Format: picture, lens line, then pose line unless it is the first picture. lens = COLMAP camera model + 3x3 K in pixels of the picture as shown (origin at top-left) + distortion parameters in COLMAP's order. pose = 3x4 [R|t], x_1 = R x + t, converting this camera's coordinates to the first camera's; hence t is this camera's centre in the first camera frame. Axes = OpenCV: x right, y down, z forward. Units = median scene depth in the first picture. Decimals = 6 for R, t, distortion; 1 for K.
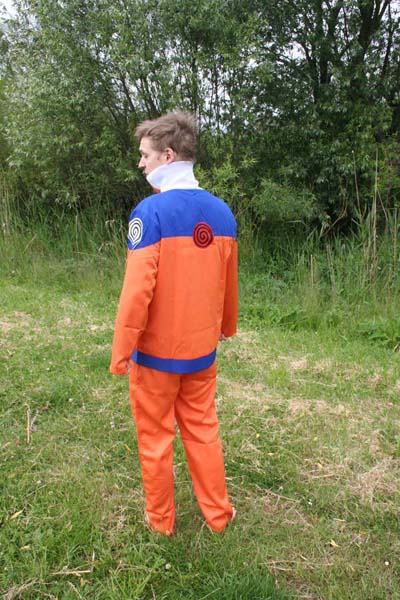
lens RADIAL K [[539.9, 0, 204.0], [0, 539.9, 301.2], [0, 0, 1]] dist [-0.102312, 0.054318]
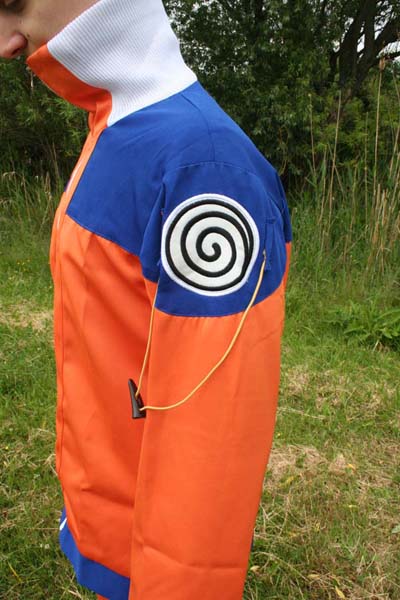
lens RADIAL K [[539.9, 0, 201.8], [0, 539.9, 299.1], [0, 0, 1]] dist [-0.102312, 0.054318]
pose [[0.988652, -0.004957, 0.150140, -0.013313], [-0.006764, 0.996973, 0.077459, -0.037625], [-0.150070, -0.077596, 0.985626, 0.250546]]
